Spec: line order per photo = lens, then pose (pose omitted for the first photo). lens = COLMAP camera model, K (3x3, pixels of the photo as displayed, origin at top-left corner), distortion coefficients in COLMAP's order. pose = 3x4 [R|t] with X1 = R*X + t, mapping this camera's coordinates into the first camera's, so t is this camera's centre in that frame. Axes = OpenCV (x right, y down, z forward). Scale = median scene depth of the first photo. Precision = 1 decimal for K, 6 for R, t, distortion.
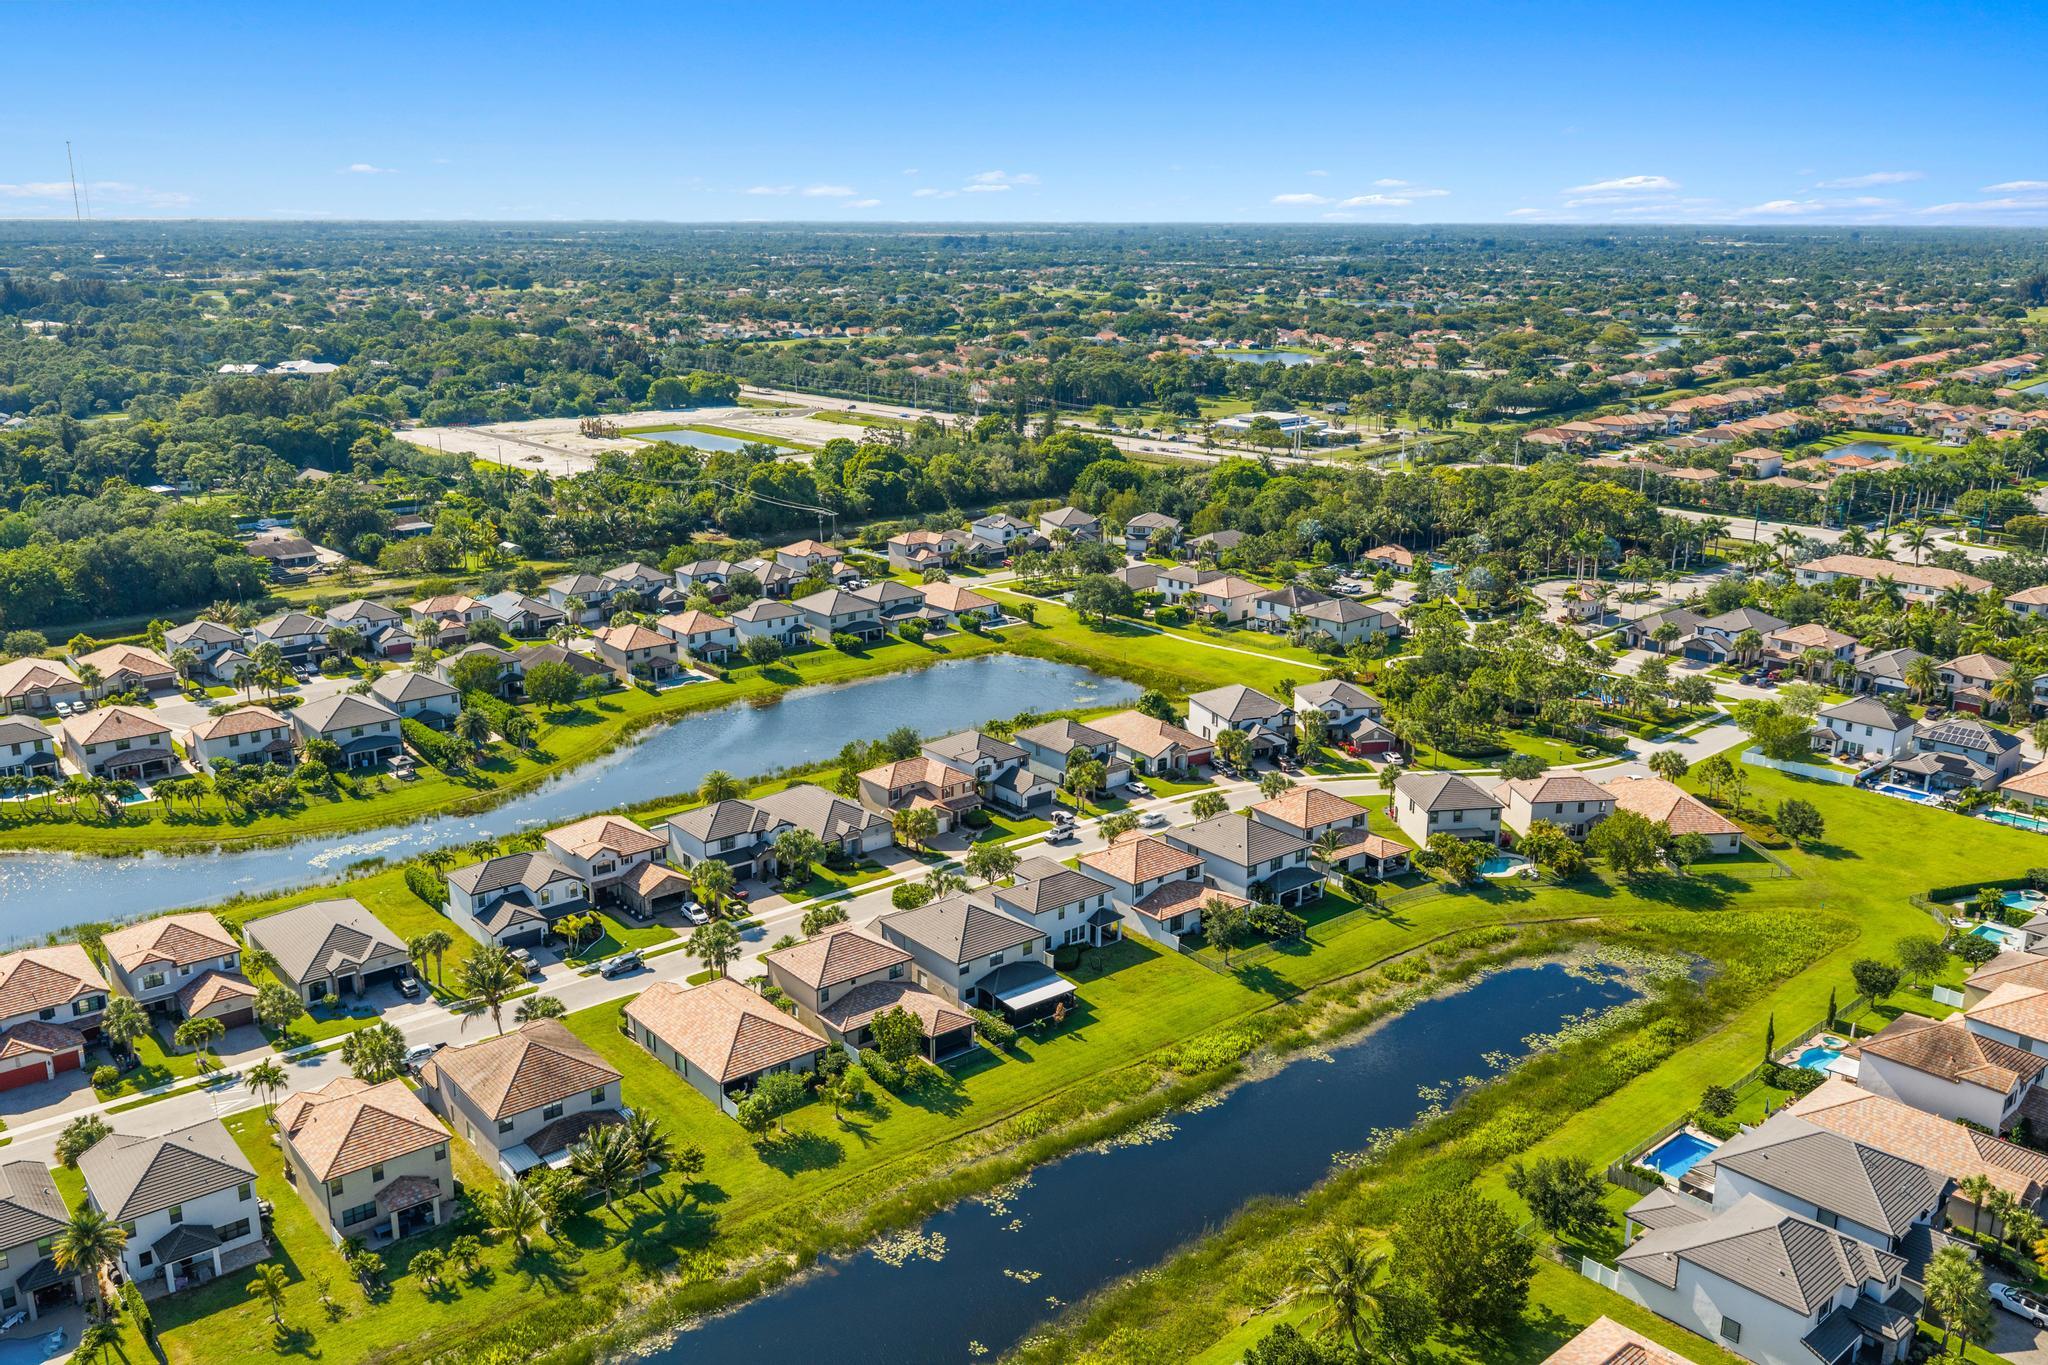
lens RADIAL K [[1692.4, 0, 1025.3], [0, 1692.4, 682.1], [0, 0, 1]] dist [0.037229, -0.071652]
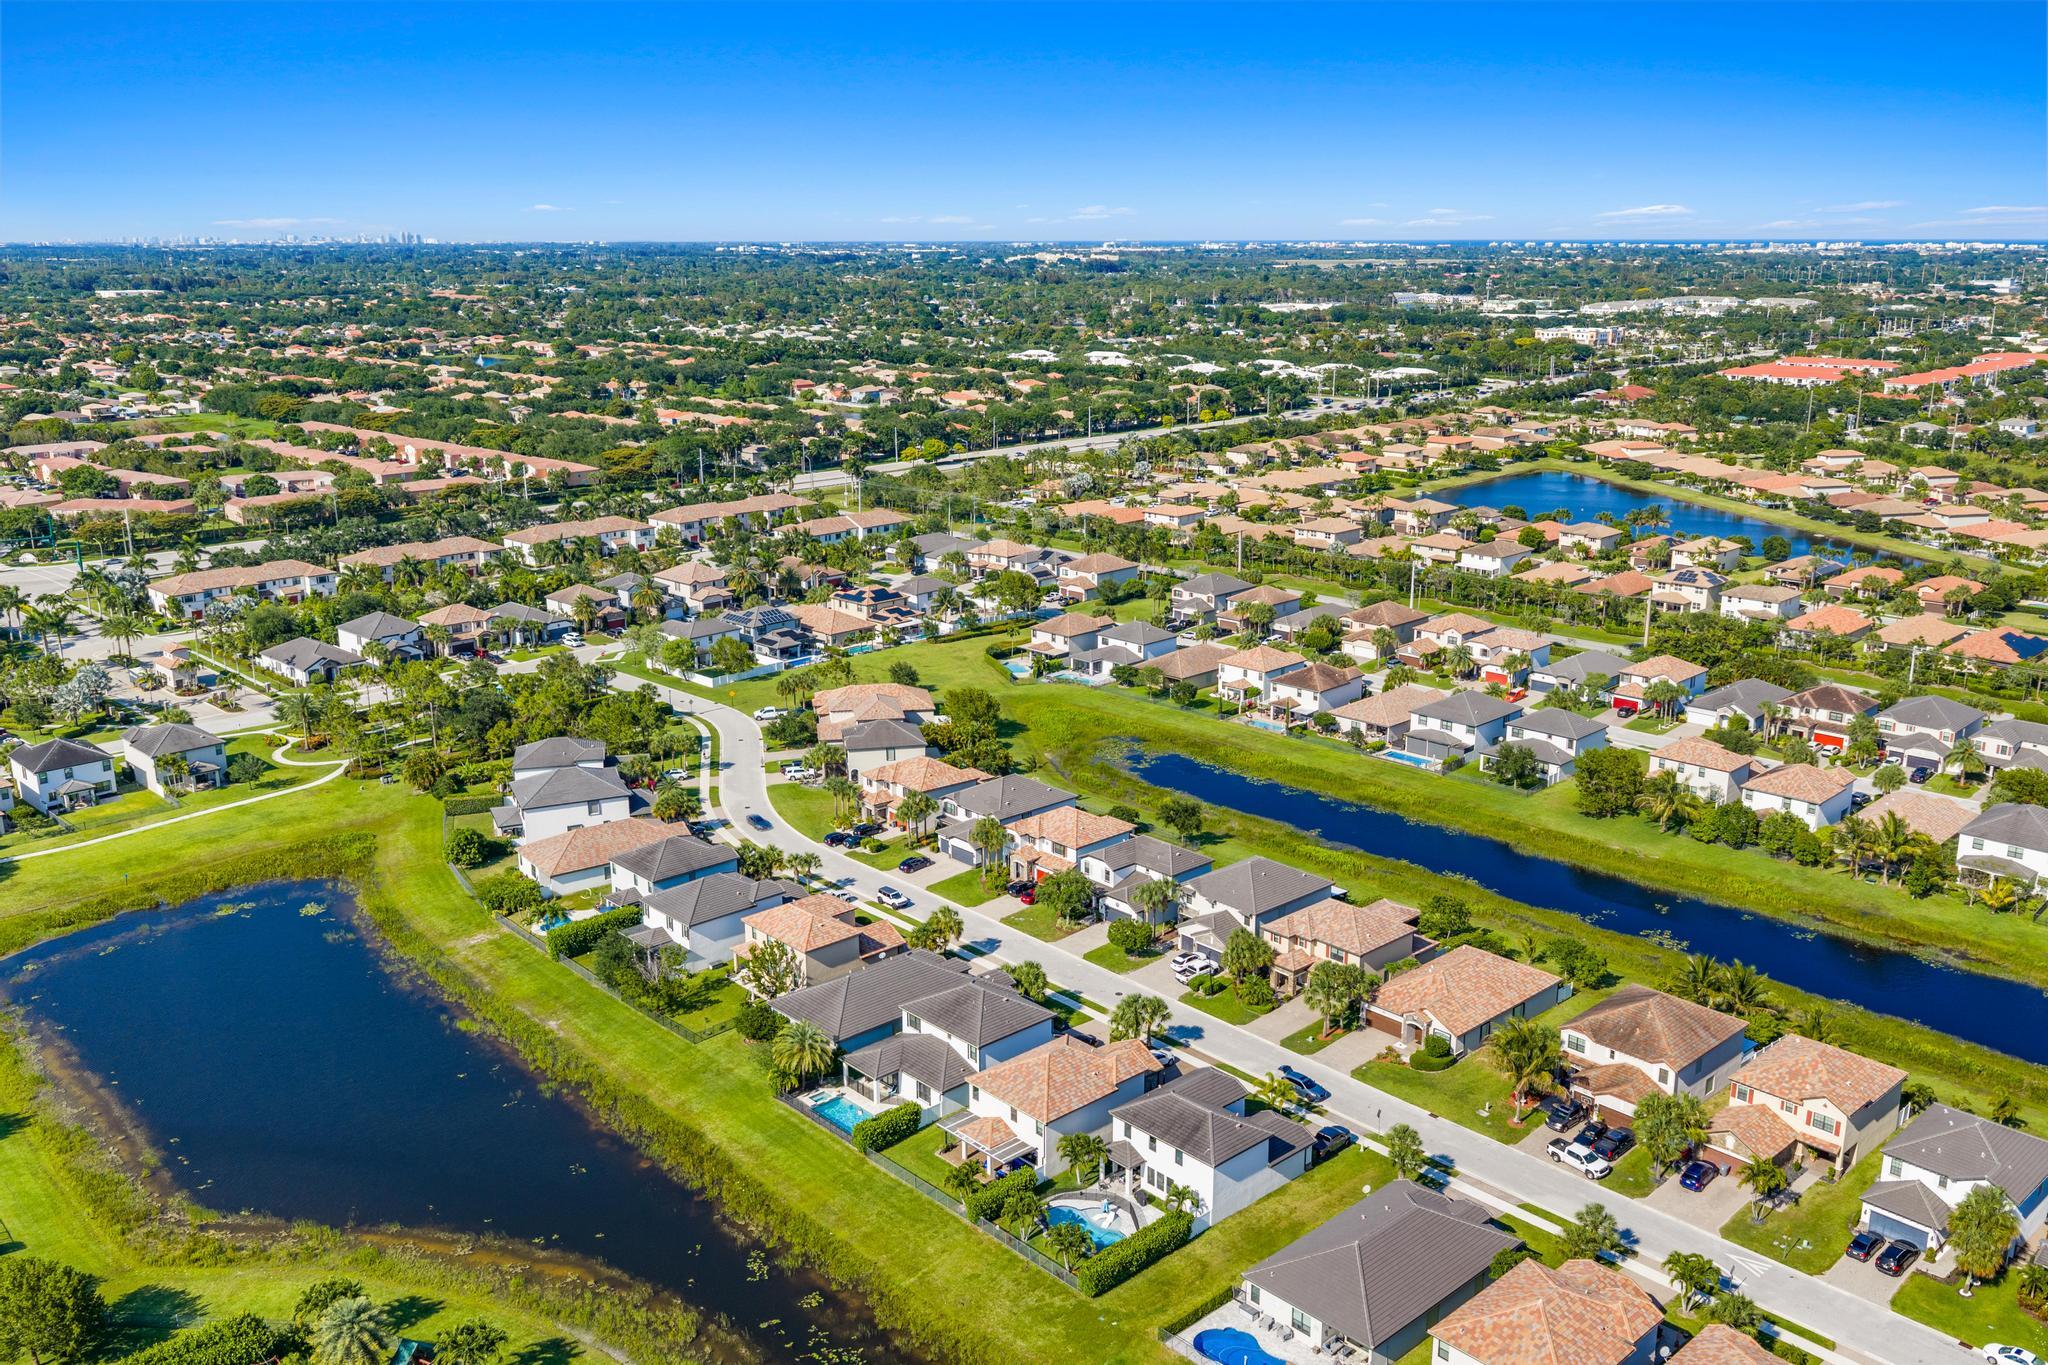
lens RADIAL K [[1692.4, 0, 1025.3], [0, 1692.4, 682.1], [0, 0, 1]] dist [0.037229, -0.071652]
pose [[-0.057141, -0.260060, 0.963900, -0.908537], [0.266660, 0.926426, 0.265758, -0.263660], [-0.962095, 0.272220, 0.016410, 0.951798]]
